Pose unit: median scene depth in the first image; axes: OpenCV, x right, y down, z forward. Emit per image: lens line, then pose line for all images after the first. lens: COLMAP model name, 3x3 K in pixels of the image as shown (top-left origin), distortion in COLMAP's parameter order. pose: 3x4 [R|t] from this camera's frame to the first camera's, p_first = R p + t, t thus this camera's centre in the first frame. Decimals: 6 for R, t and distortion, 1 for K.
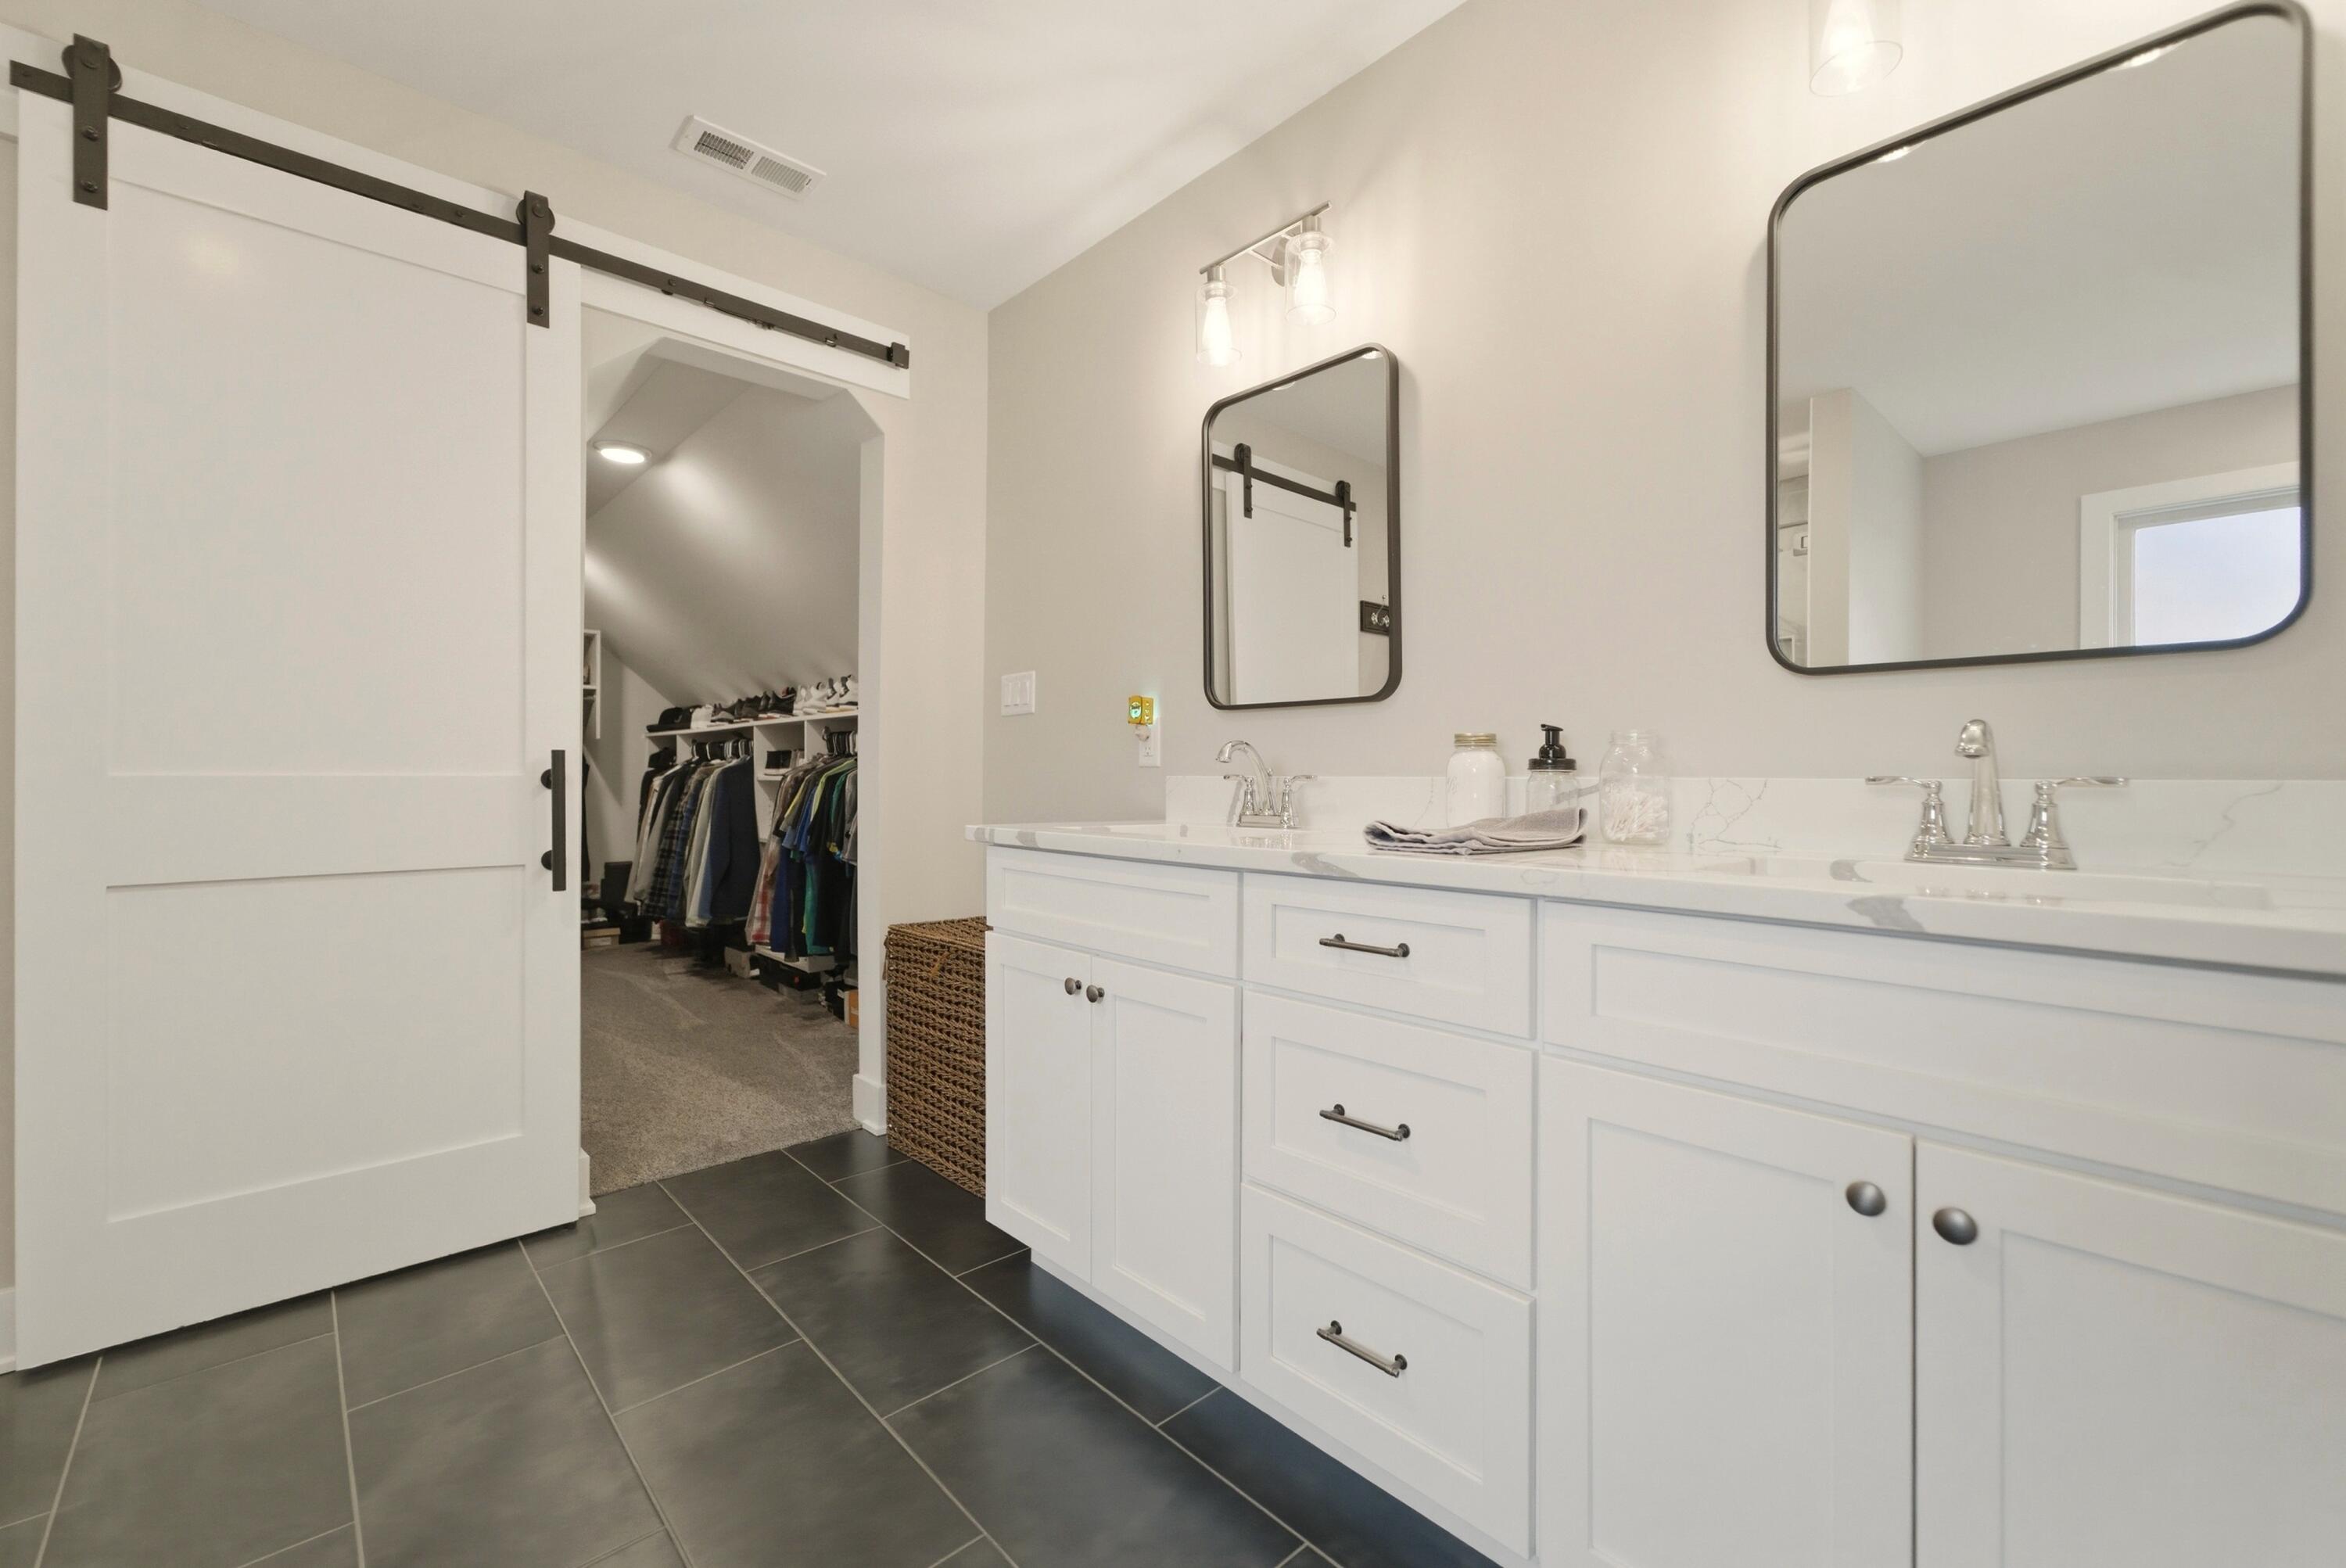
lens RADIAL K [[969.3, 0, 1219.3], [0, 969.3, 767.5], [0, 0, 1]] dist [-0.002429, -0.000426]
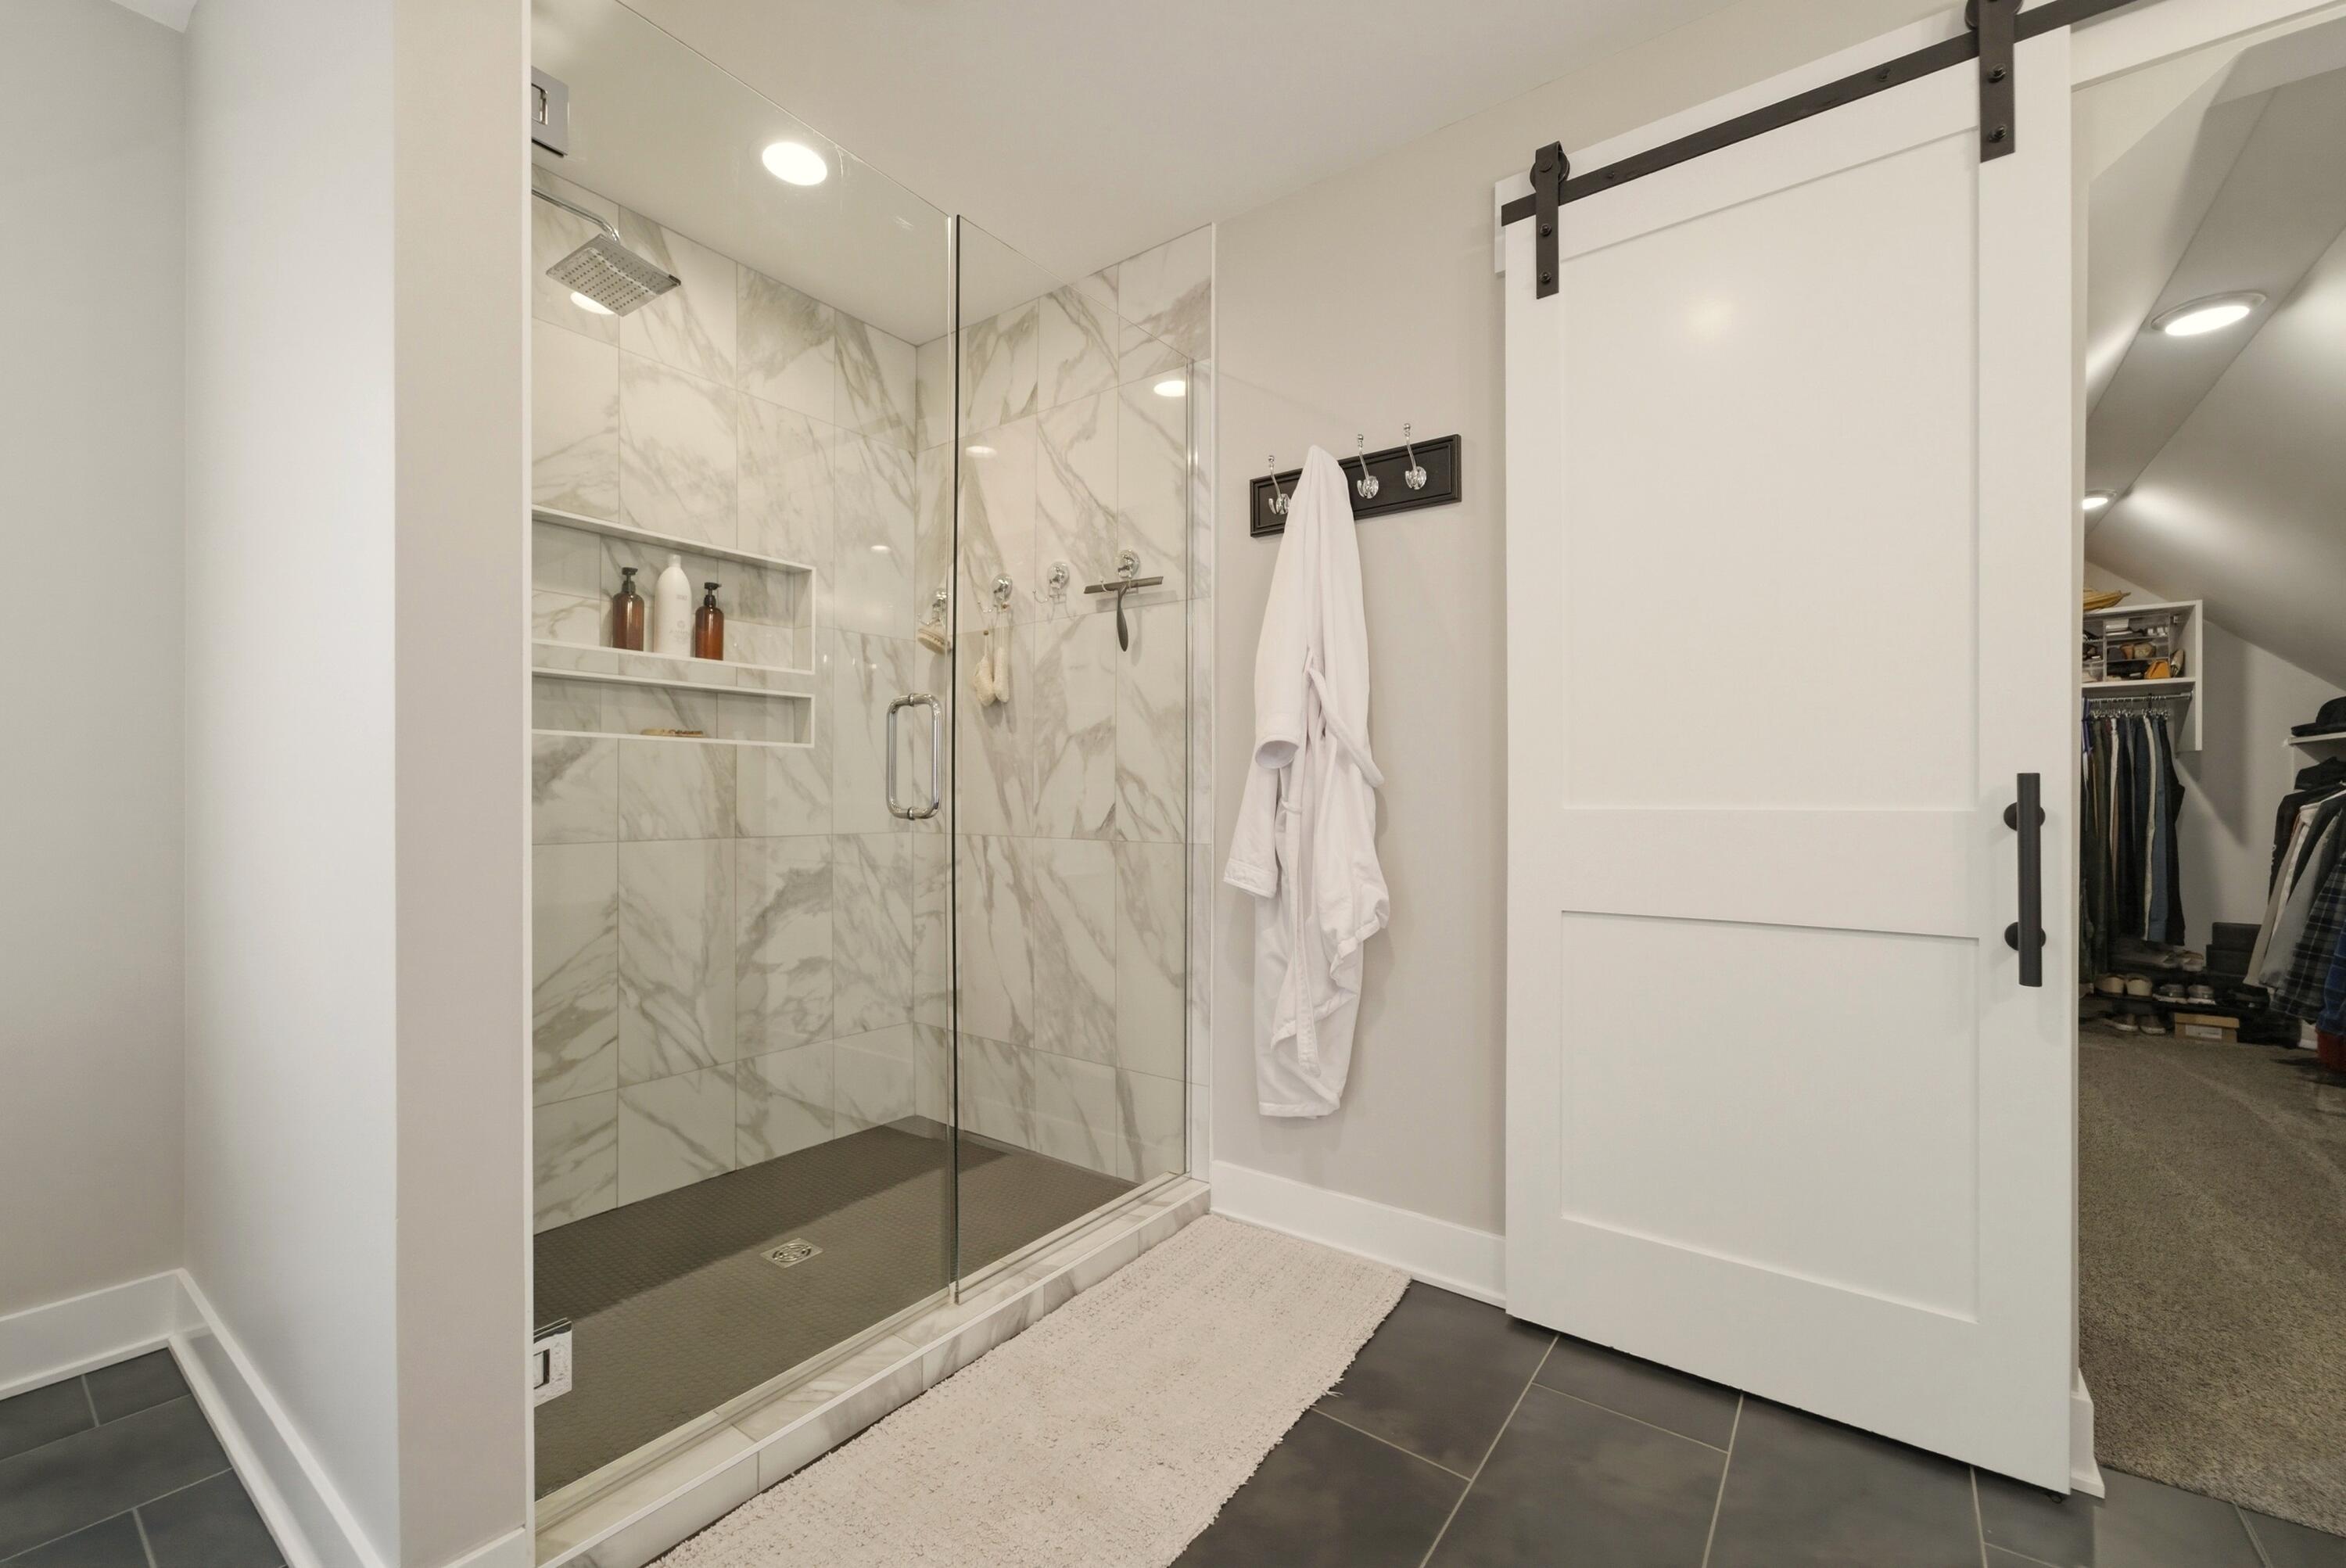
lens RADIAL K [[955.3, 0, 1151.2], [0, 955.3, 804.8], [0, 0, 1]] dist [0.000990, 0.000305]
pose [[0.143278, 0.004825, -0.989671, -0.054319], [0.012456, 0.999900, 0.006678, -0.003907], [0.989604, -0.013284, 0.143204, 0.143169]]
